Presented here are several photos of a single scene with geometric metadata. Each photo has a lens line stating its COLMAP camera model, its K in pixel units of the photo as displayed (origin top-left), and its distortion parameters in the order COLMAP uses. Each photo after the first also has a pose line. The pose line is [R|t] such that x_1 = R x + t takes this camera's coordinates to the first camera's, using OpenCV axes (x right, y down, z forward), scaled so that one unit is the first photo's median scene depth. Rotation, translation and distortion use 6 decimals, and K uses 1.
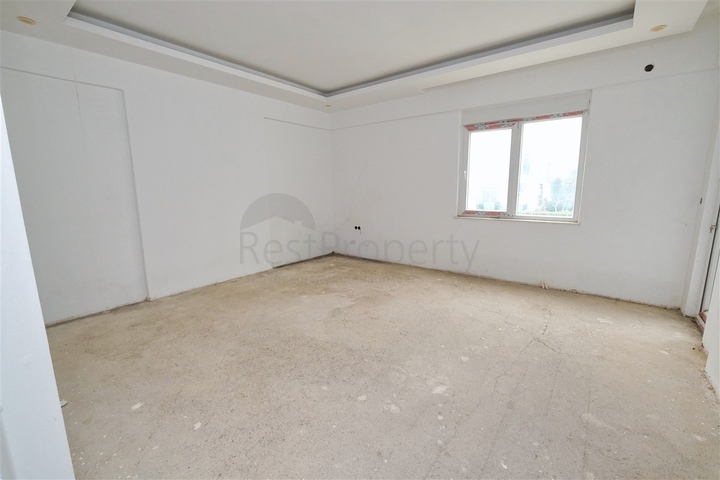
lens RADIAL K [[313.0, 0, 360.5], [0, 313.0, 239.4], [0, 0, 1]] dist [-0.005613, -0.000437]
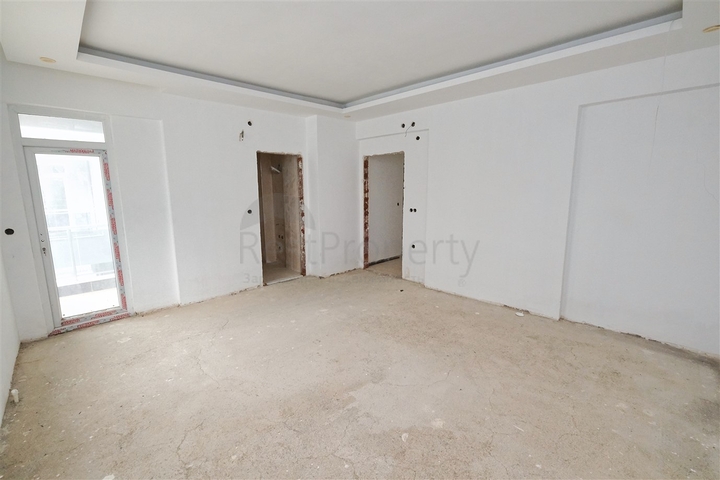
lens RADIAL K [[313.0, 0, 359.1], [0, 313.0, 239.6], [0, 0, 1]] dist [-0.005613, -0.000437]
pose [[-0.991272, -0.003104, 0.131795, -0.145254], [0.040410, 0.944445, 0.326175, -0.374989], [-0.125486, 0.328654, -0.936077, 1.778362]]
